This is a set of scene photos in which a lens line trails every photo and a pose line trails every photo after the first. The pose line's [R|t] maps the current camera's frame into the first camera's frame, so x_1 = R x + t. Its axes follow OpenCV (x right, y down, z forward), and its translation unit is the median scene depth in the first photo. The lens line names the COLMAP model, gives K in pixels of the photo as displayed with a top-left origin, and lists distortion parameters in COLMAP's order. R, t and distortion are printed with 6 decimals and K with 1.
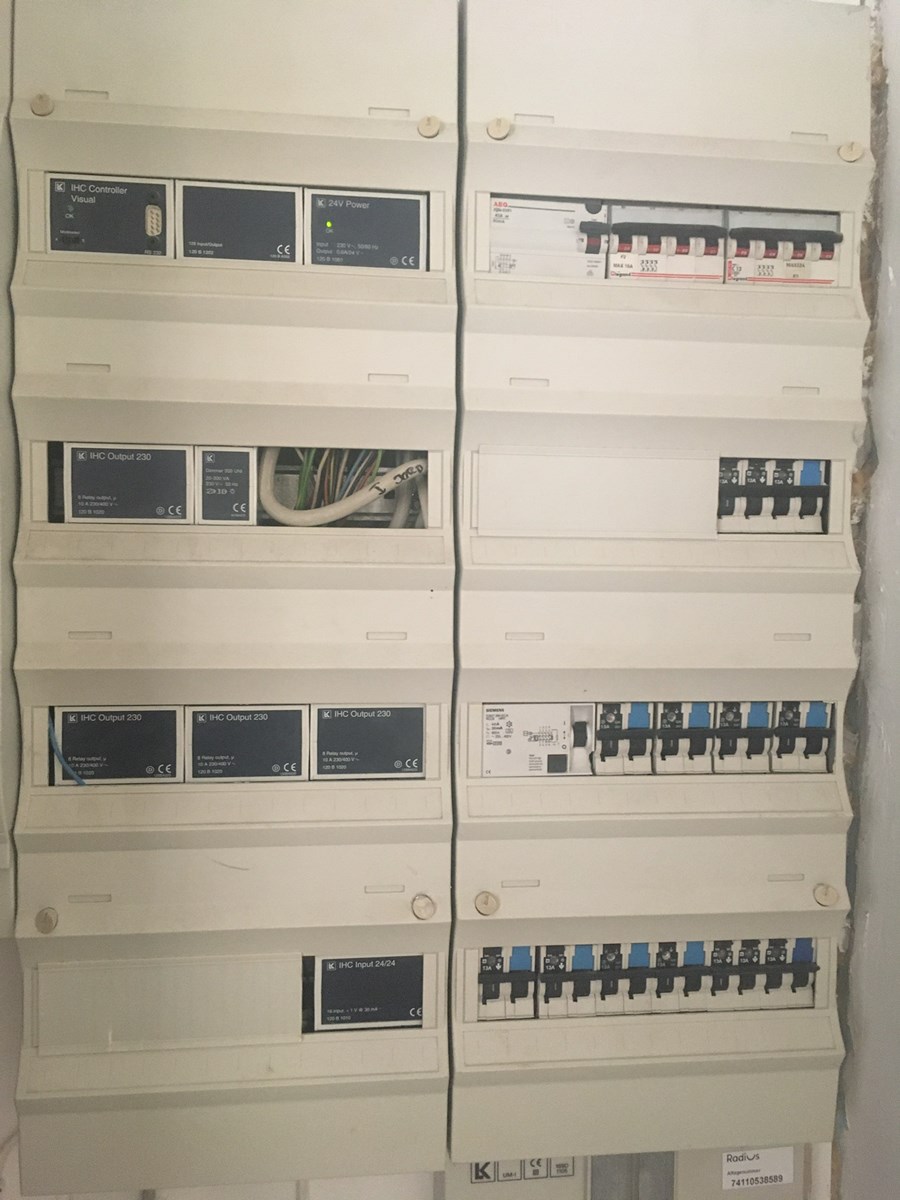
lens RADIAL K [[1018.6, 0, 451.5], [0, 1018.6, 599.9], [0, 0, 1]] dist [0.055216, -0.075039]
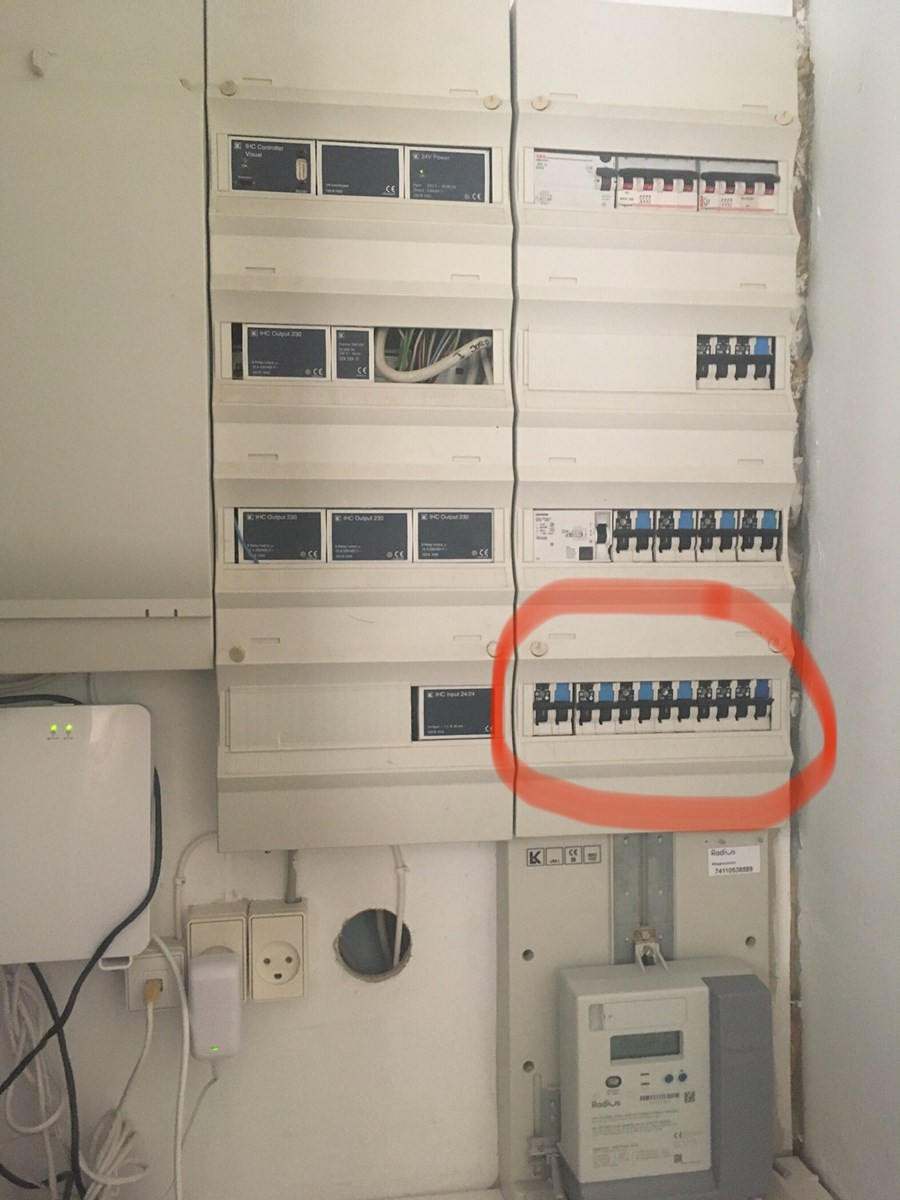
lens RADIAL K [[1018.6, 0, 449.0], [0, 1018.6, 604.1], [0, 0, 1]] dist [0.055216, -0.075039]
pose [[0.999732, -0.016630, 0.016093, -0.111883], [0.016847, 0.999768, -0.013455, 0.251468], [-0.015866, 0.013722, 0.999780, -0.414184]]
